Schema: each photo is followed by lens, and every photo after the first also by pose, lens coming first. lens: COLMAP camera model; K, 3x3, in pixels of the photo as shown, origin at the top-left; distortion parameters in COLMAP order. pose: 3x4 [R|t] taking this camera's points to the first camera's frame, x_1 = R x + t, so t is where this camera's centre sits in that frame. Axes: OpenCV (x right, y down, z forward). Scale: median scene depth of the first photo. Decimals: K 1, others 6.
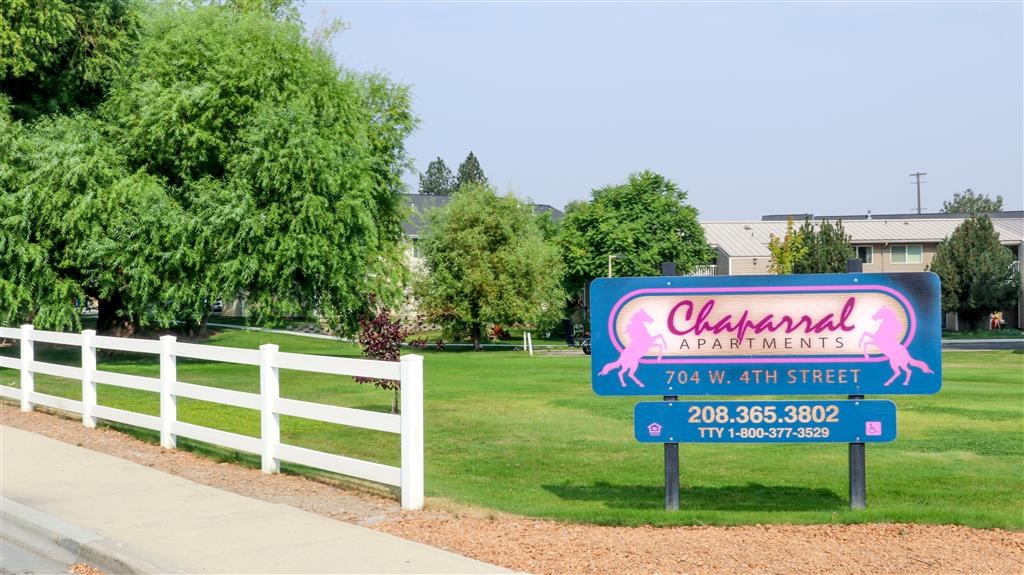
lens RADIAL K [[1303.4, 0, 490.7], [0, 1303.4, 297.6], [0, 0, 1]] dist [0.080281, 0.000000]
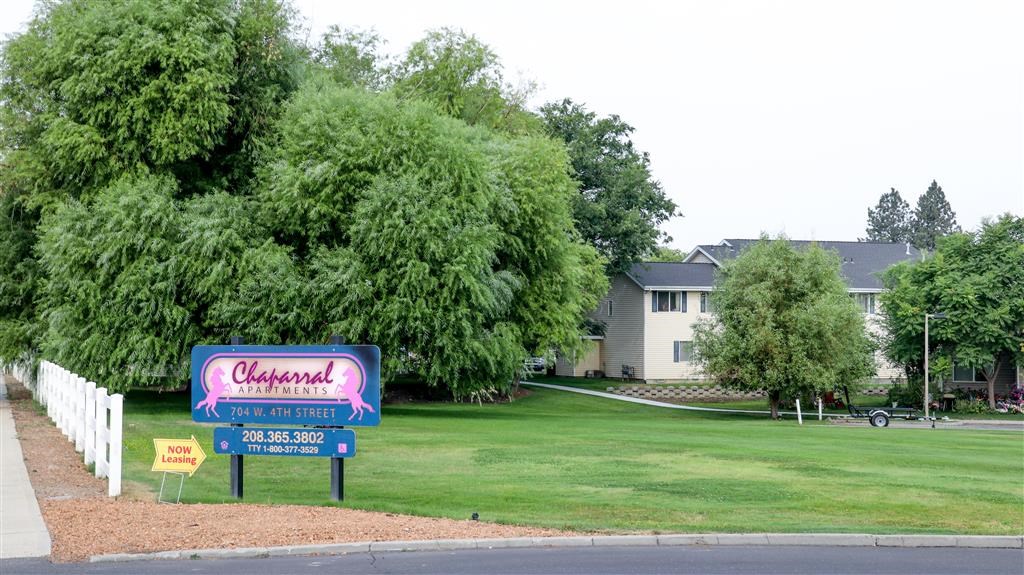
lens RADIAL K [[1628.9, 0, 508.5], [0, 1628.9, 308.5], [0, 0, 1]] dist [0.143018, 0.000000]
pose [[0.943898, 0.007542, -0.330152, 0.390471], [-0.017204, 0.999505, -0.026354, -0.005242], [0.329790, 0.030556, 0.943560, -0.256478]]
